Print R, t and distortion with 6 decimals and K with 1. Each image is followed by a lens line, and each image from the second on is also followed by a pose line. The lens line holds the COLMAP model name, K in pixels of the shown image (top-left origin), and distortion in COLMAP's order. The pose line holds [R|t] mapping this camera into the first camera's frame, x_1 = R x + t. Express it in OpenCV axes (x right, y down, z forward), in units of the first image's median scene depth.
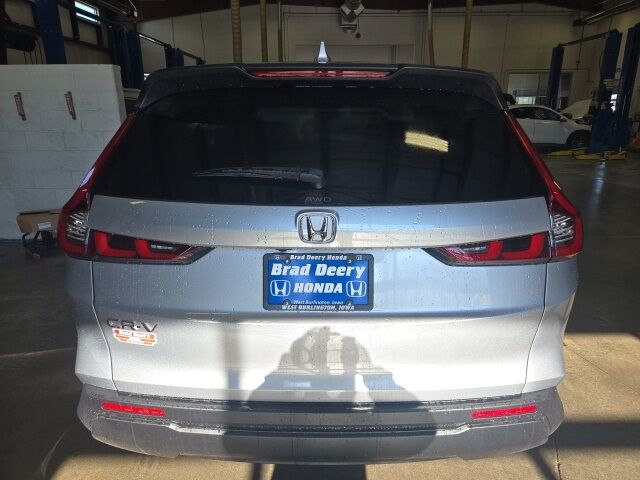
lens RADIAL K [[428.6, 0, 322.4], [0, 428.6, 239.0], [0, 0, 1]] dist [0.011600, -0.004279]
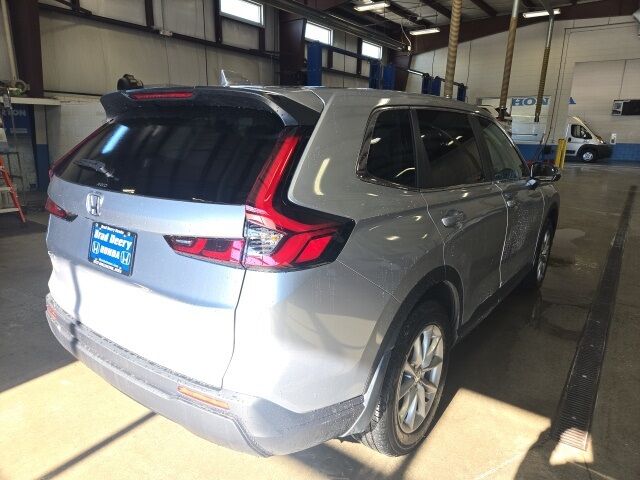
lens RADIAL K [[428.6, 0, 320.2], [0, 428.6, 240.4], [0, 0, 1]] dist [0.011600, -0.004279]
pose [[0.800910, 0.157111, -0.577806, 1.294523], [-0.186867, 0.982352, 0.008090, -0.056476], [0.568880, 0.101494, 0.816134, 0.267067]]
